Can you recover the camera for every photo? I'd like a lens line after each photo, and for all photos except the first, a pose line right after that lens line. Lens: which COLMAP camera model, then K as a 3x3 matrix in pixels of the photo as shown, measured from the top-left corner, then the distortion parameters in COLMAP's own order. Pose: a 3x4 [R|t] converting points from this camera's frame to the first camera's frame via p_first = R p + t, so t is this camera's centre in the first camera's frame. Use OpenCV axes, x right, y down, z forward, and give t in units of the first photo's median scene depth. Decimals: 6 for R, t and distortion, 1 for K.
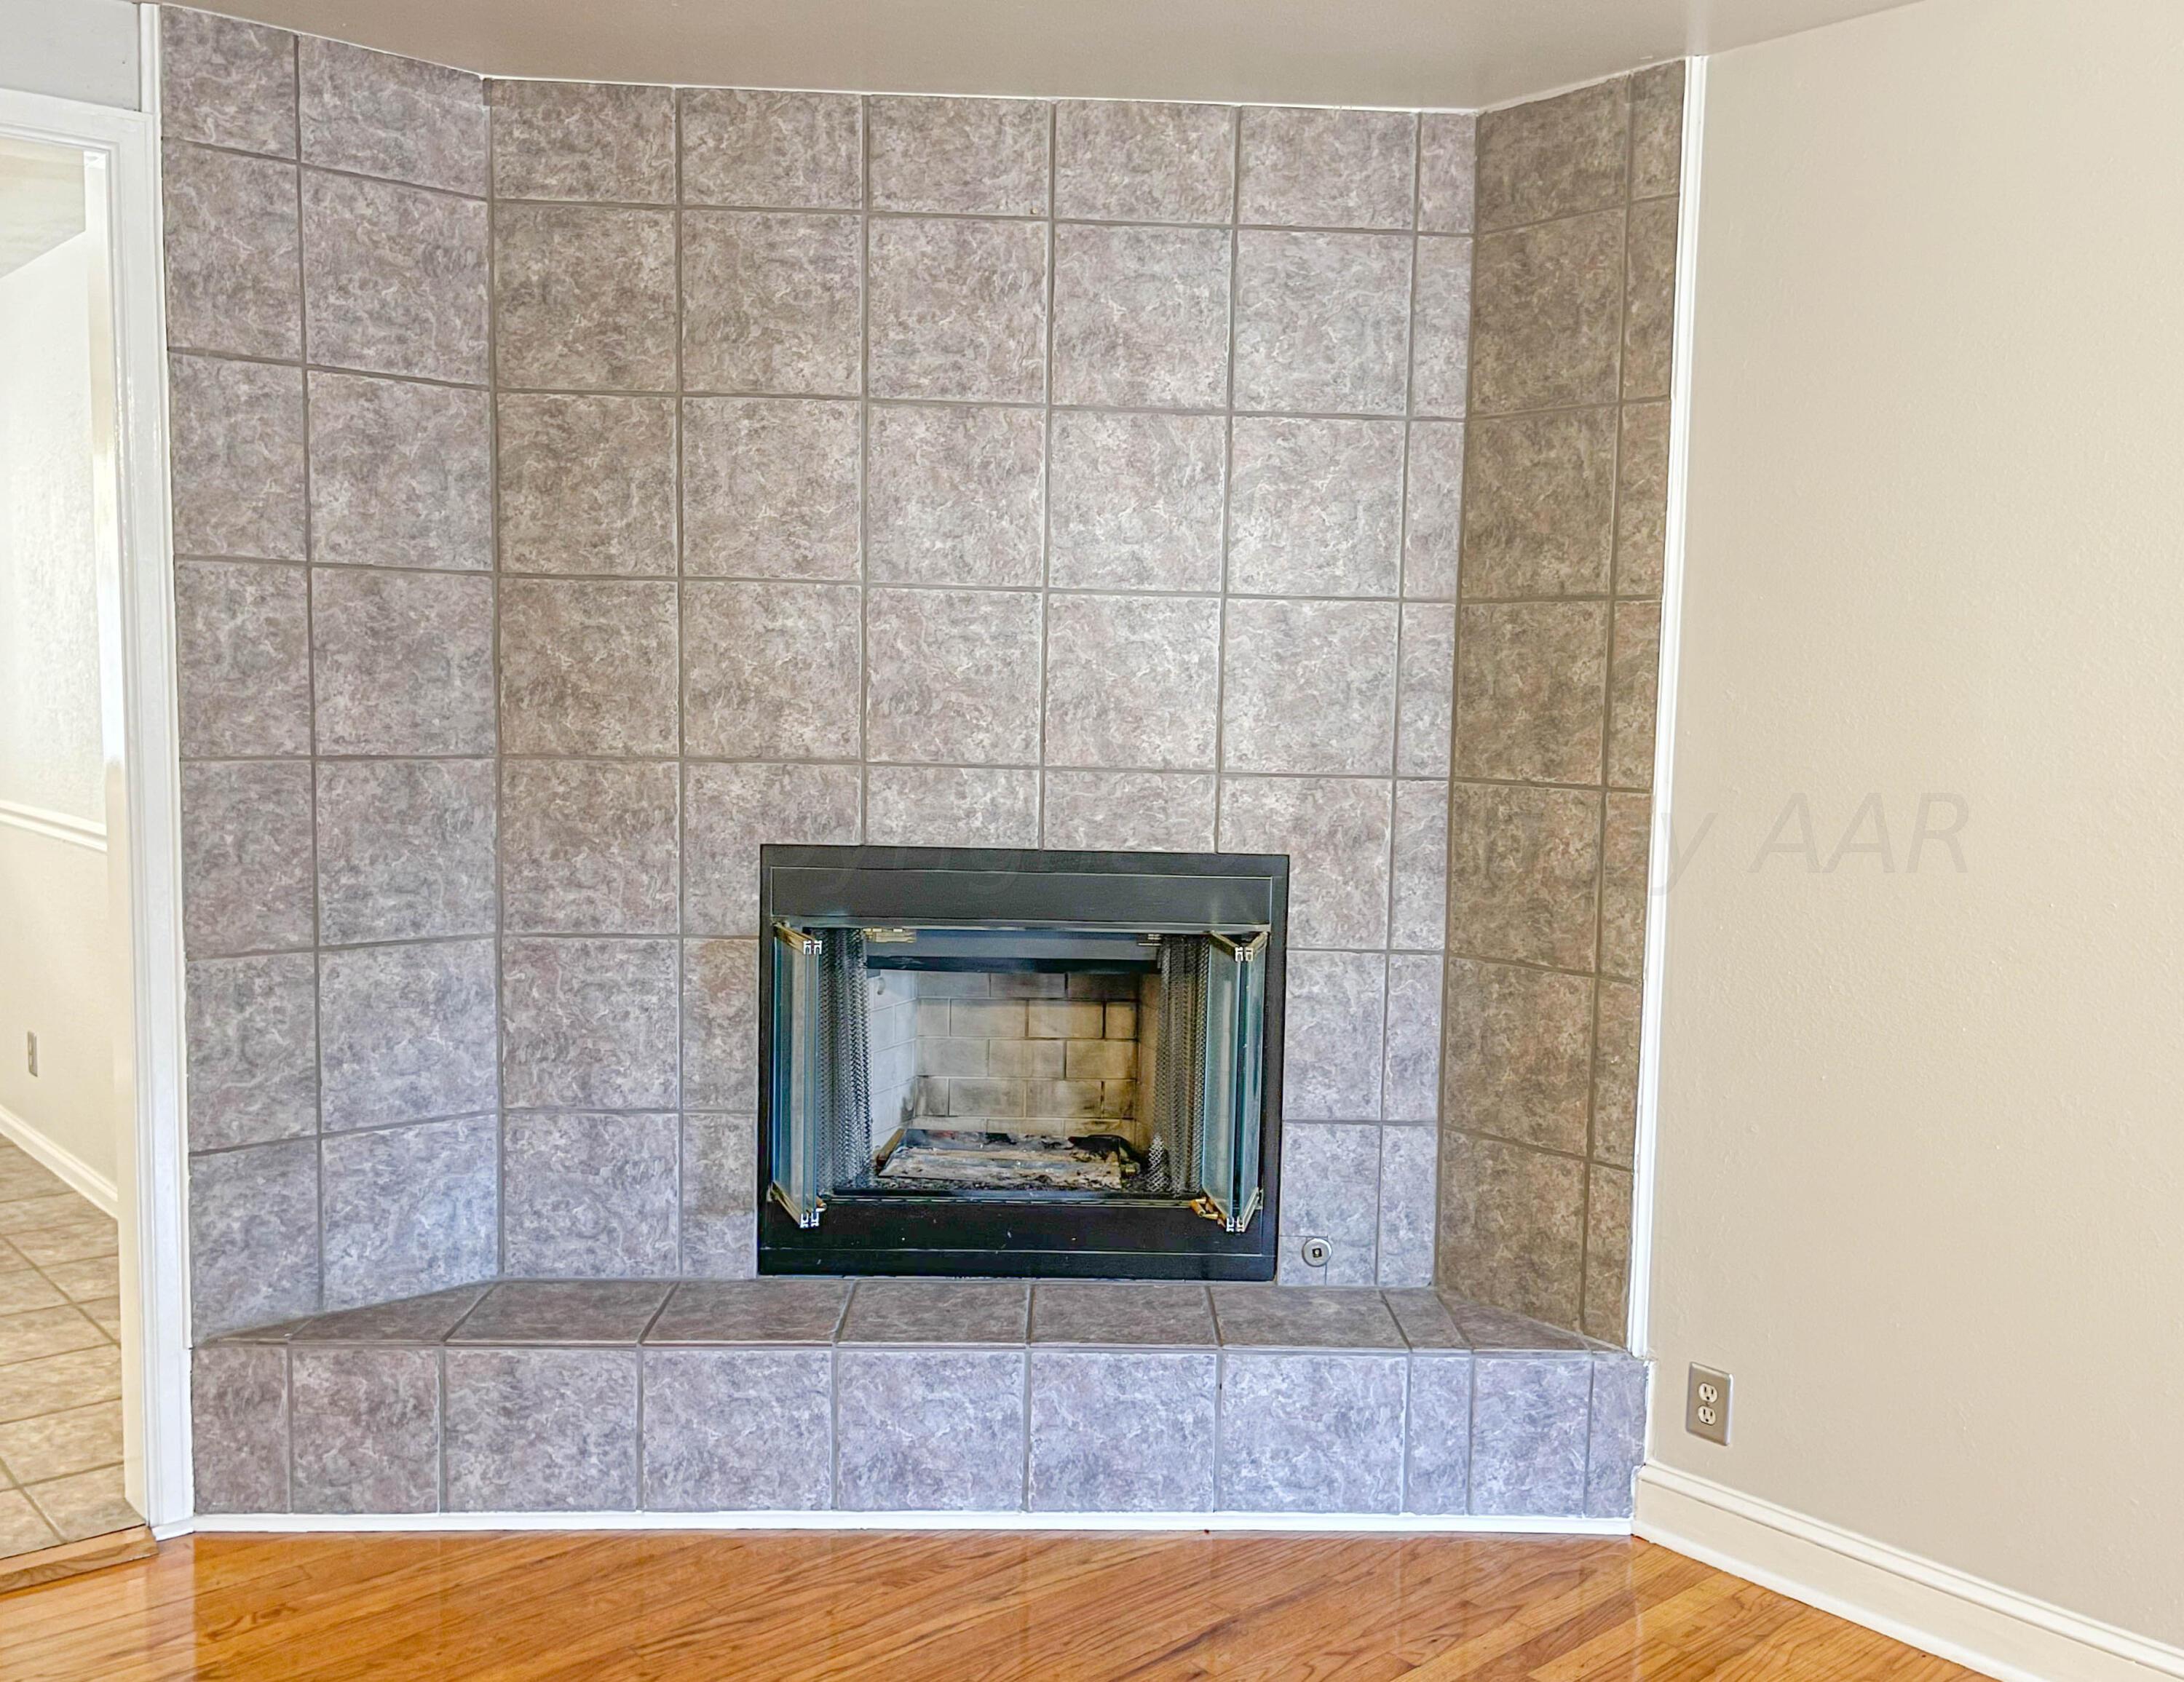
lens RADIAL K [[1886.9, 0, 1098.4], [0, 1886.9, 839.8], [0, 0, 1]] dist [0.029923, -0.001060]
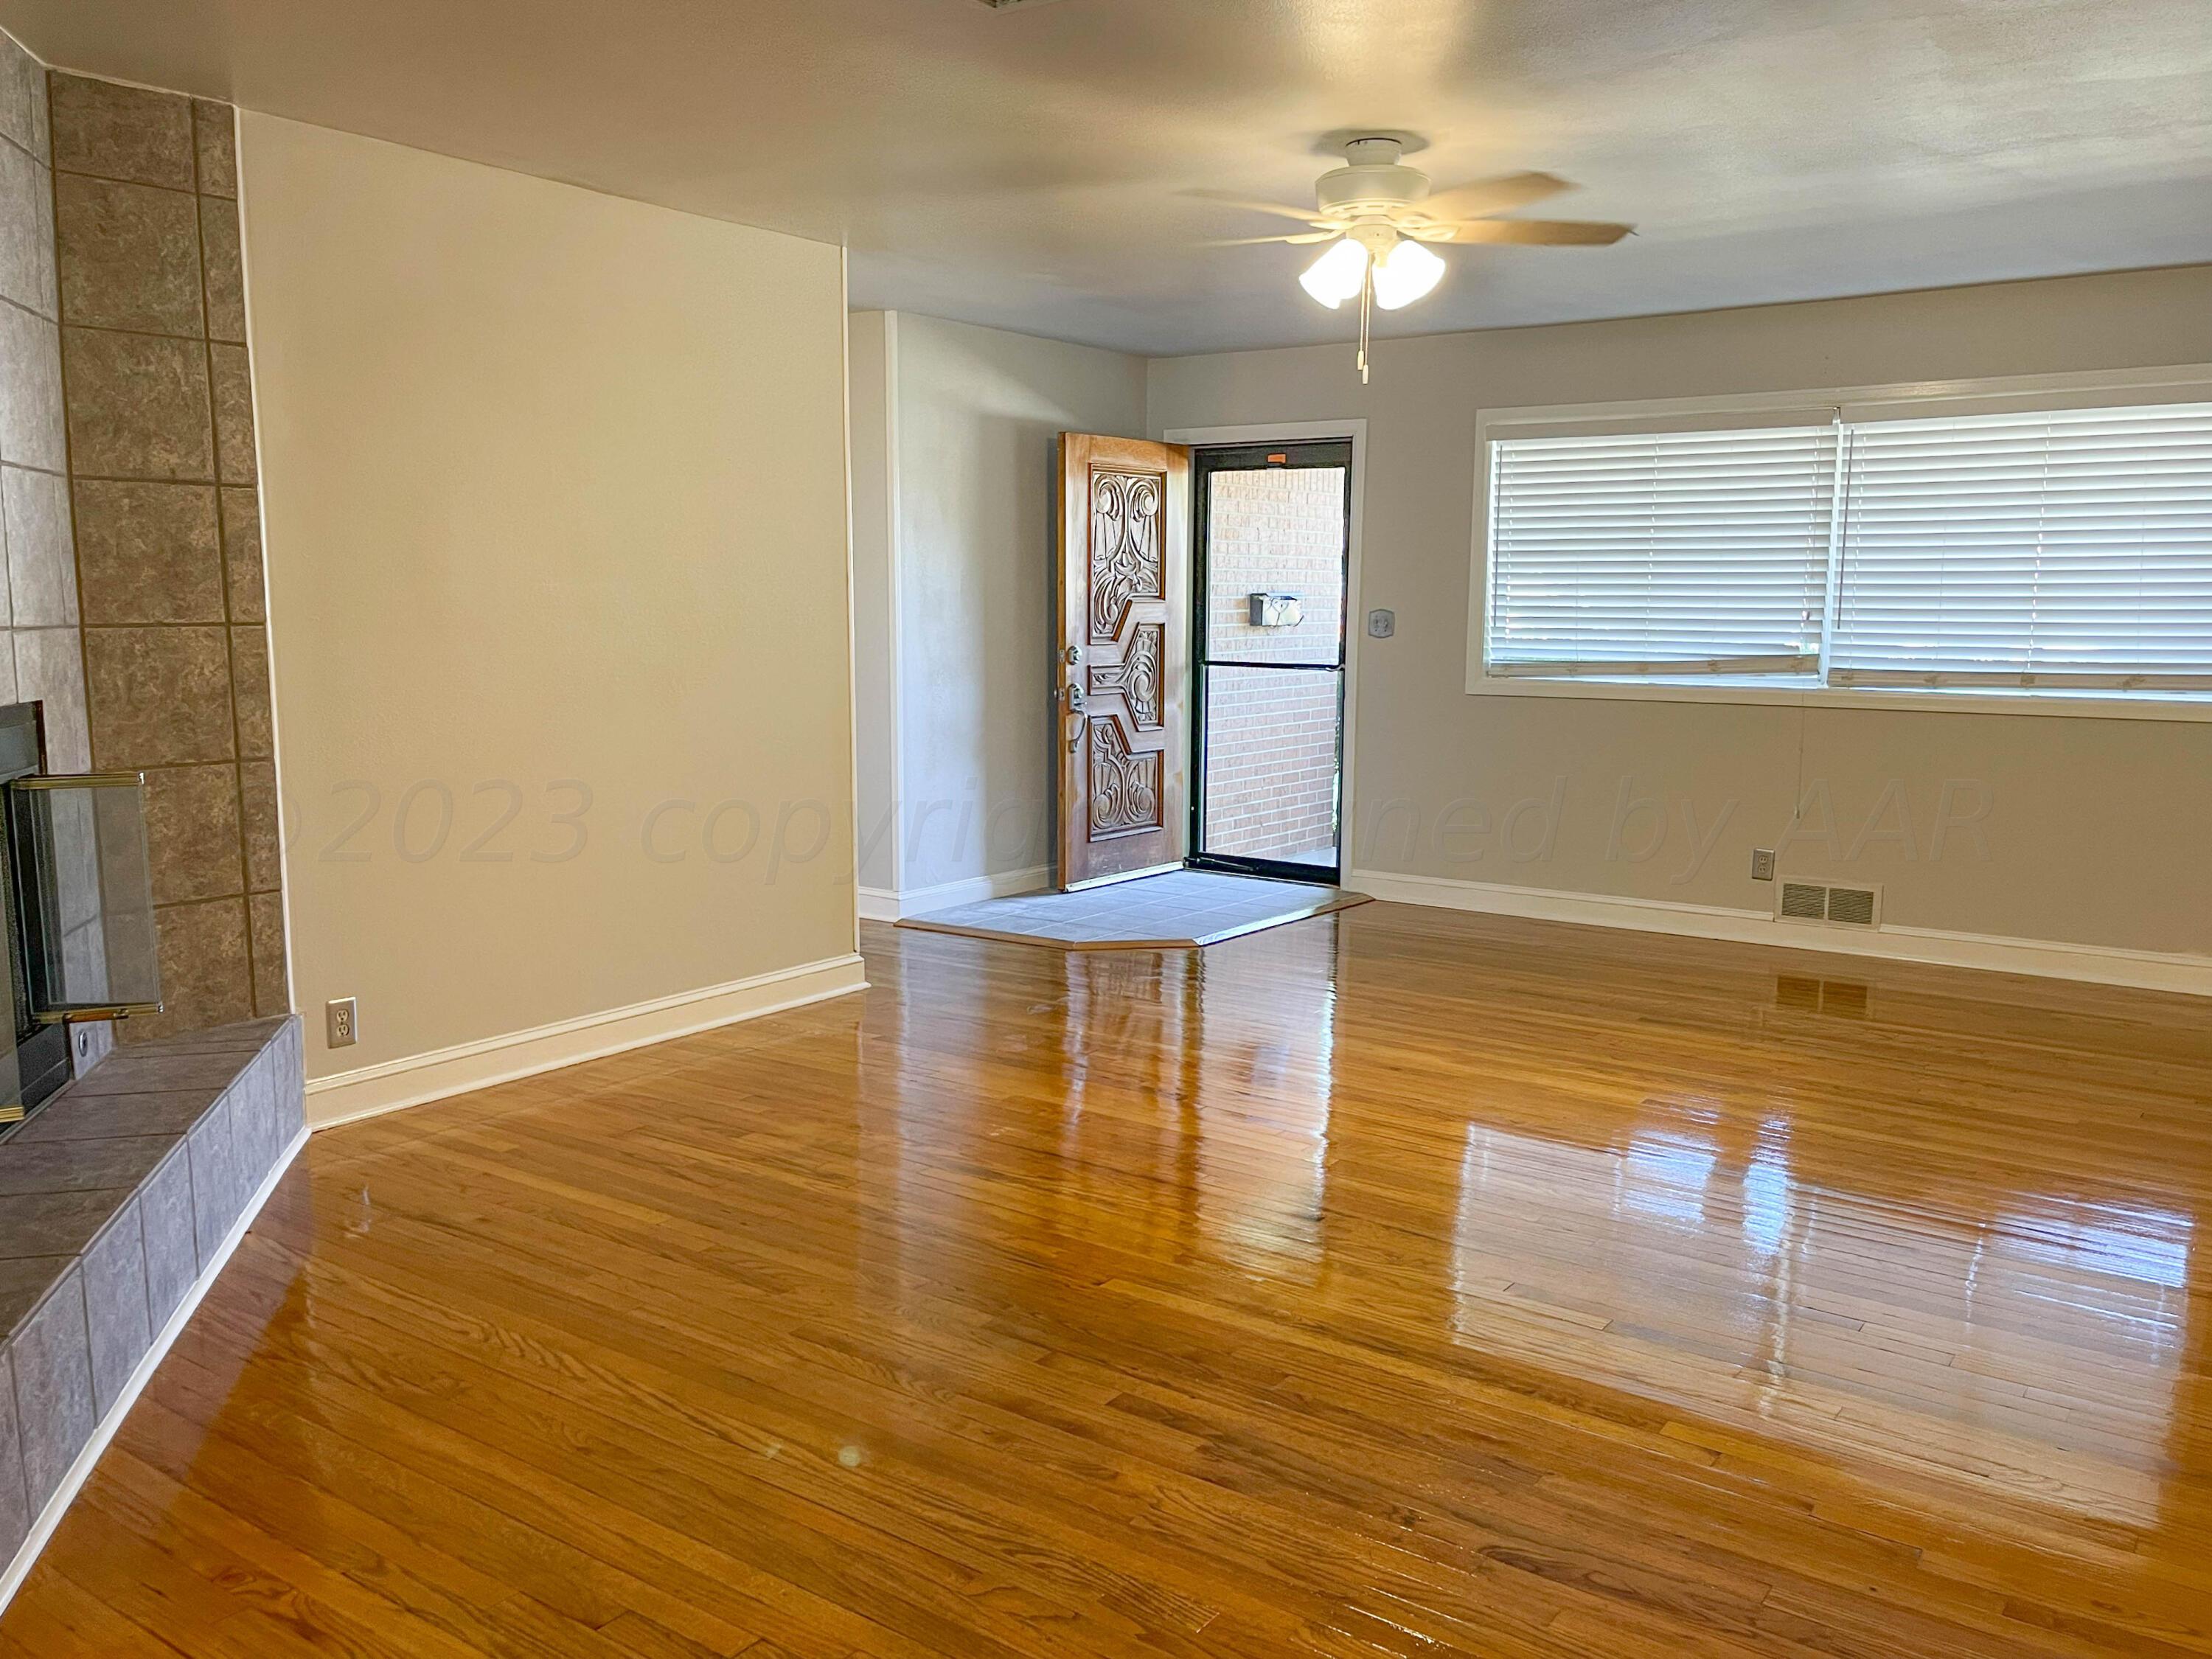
lens RADIAL K [[1758.0, 0, 1107.9], [0, 1758.0, 849.6], [0, 0, 1]] dist [0.000819, -0.021020]
pose [[-0.203667, -0.161572, 0.965616, -1.112533], [0.074490, 0.980872, 0.179836, -0.047693], [-0.976202, 0.108555, -0.187736, 0.624246]]
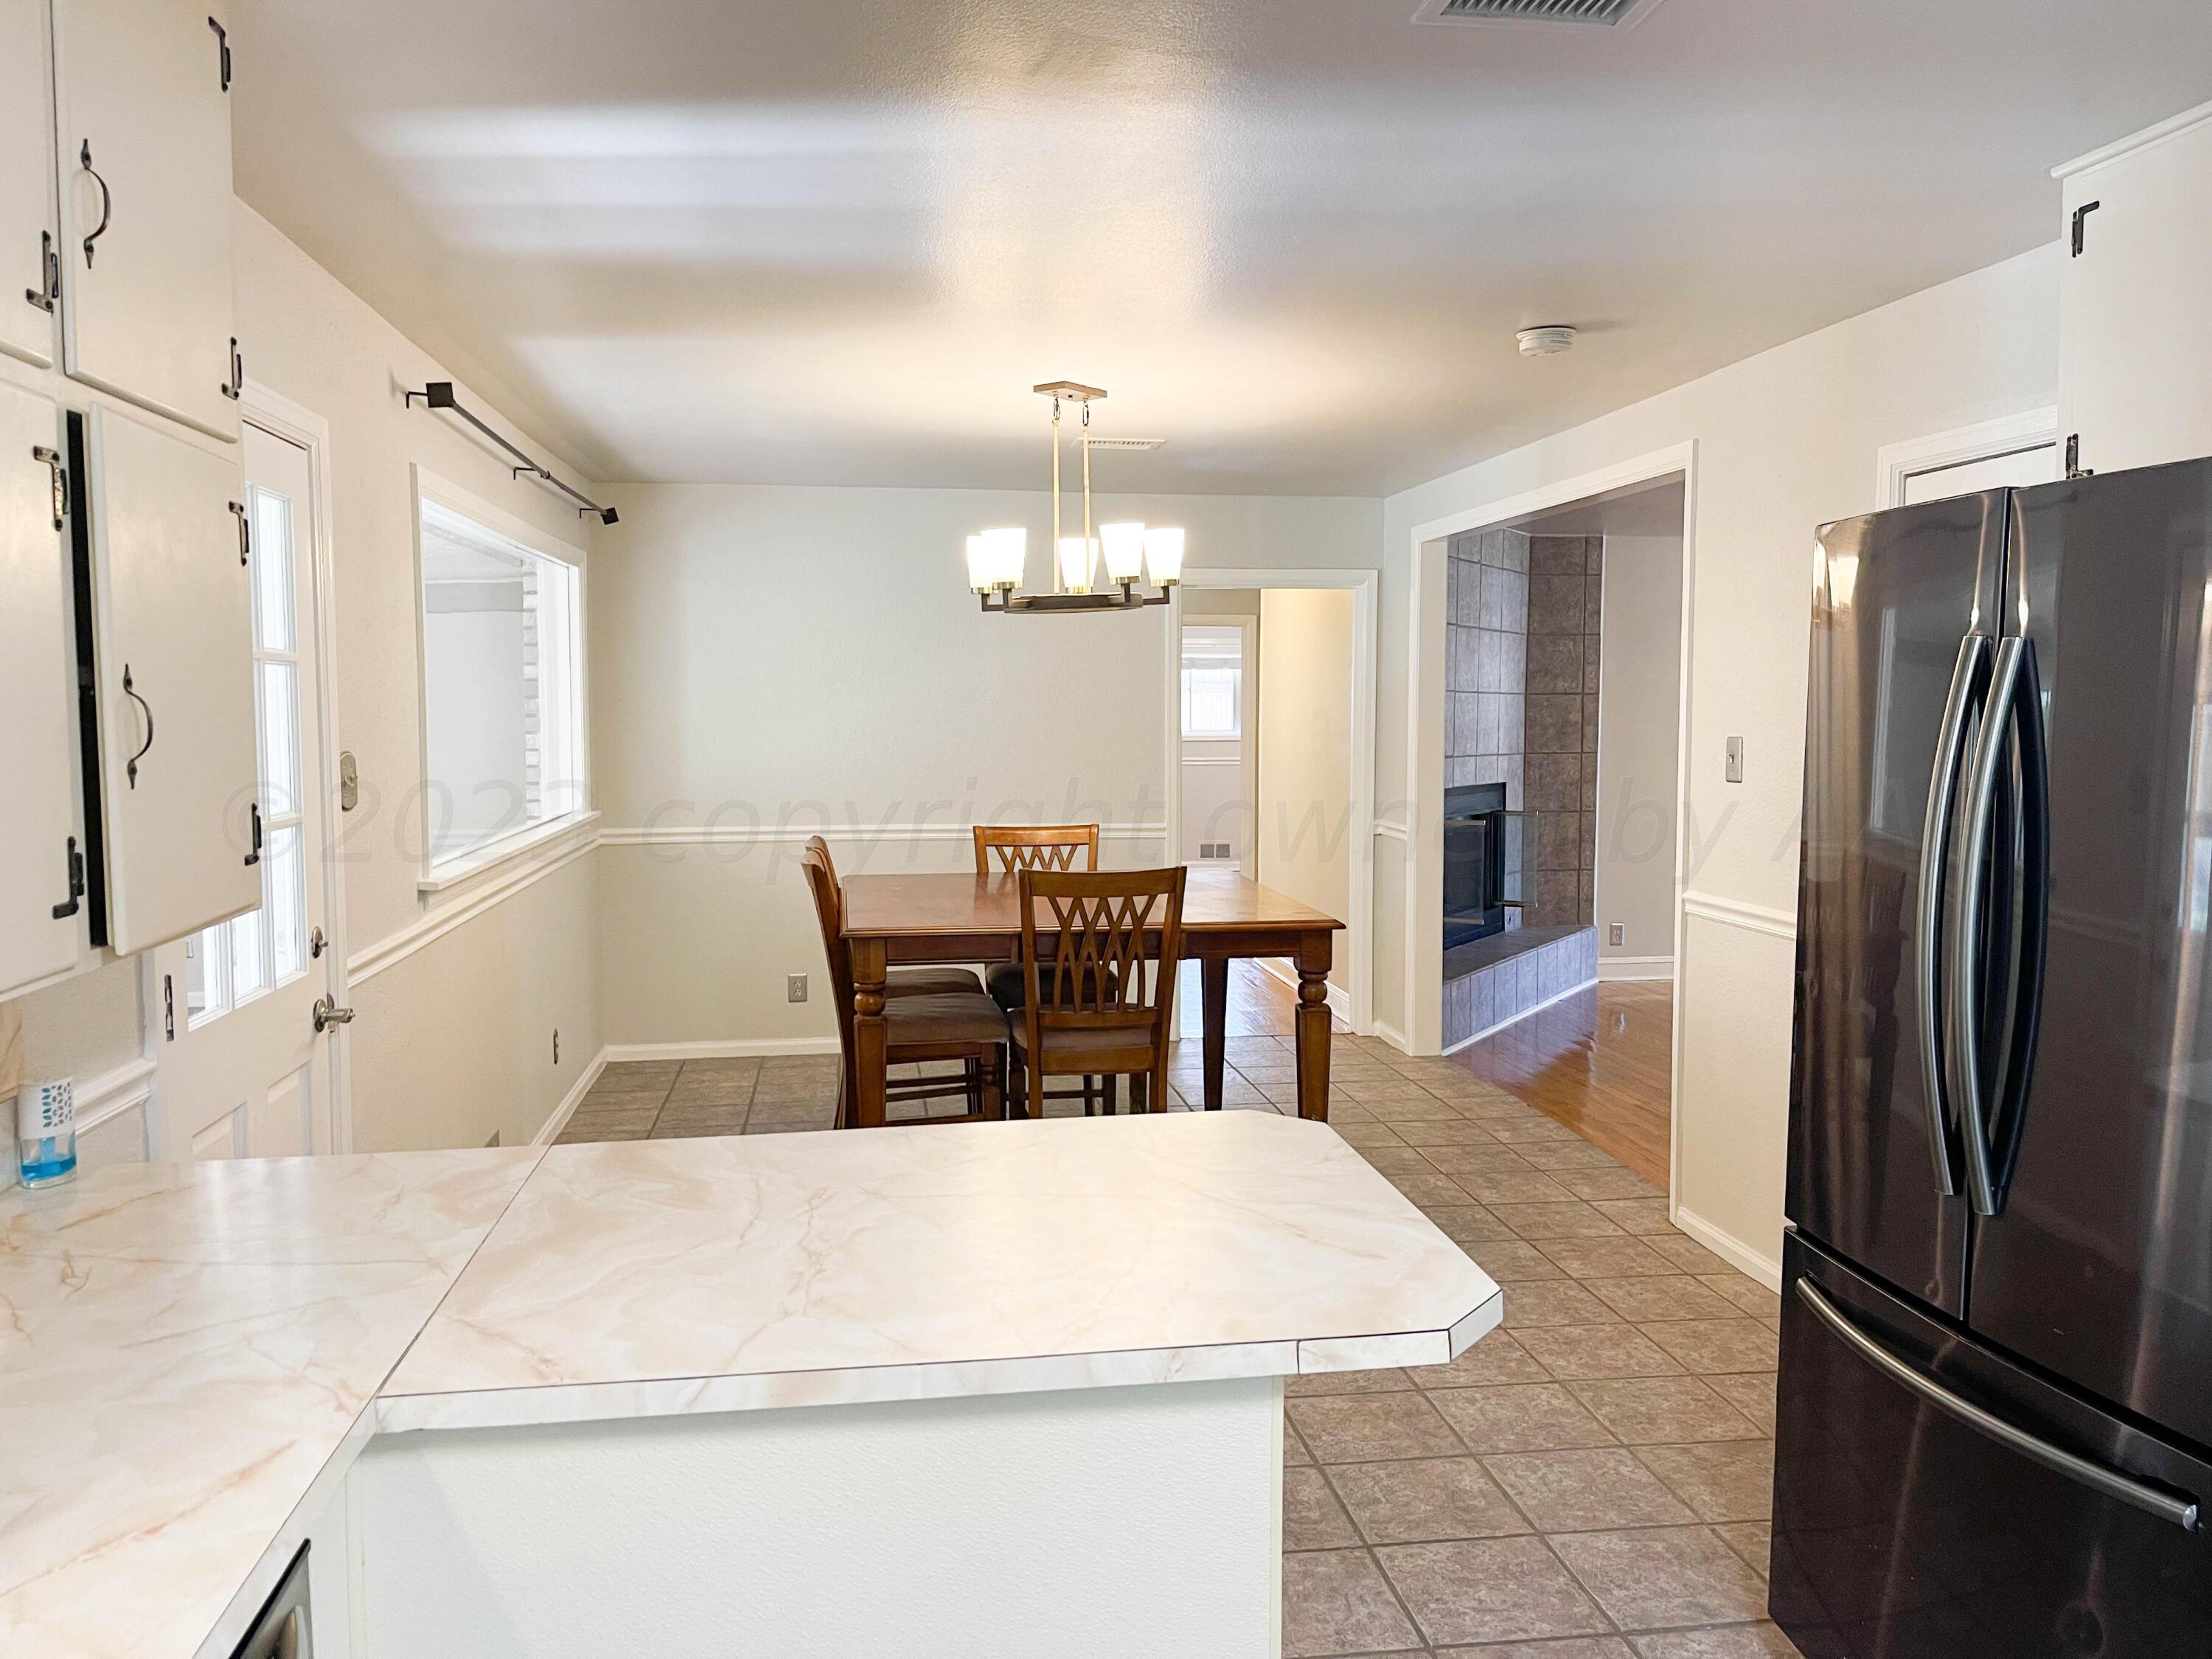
lens RADIAL K [[1678.5, 0, 1098.1], [0, 1678.5, 824.6], [0, 0, 1]] dist [0.053827, -0.077605]
pose [[0.560566, -0.081144, 0.824125, -2.539442], [0.079898, 0.995844, 0.043706, -0.095969], [-0.824247, 0.041346, 0.564719, 0.062585]]
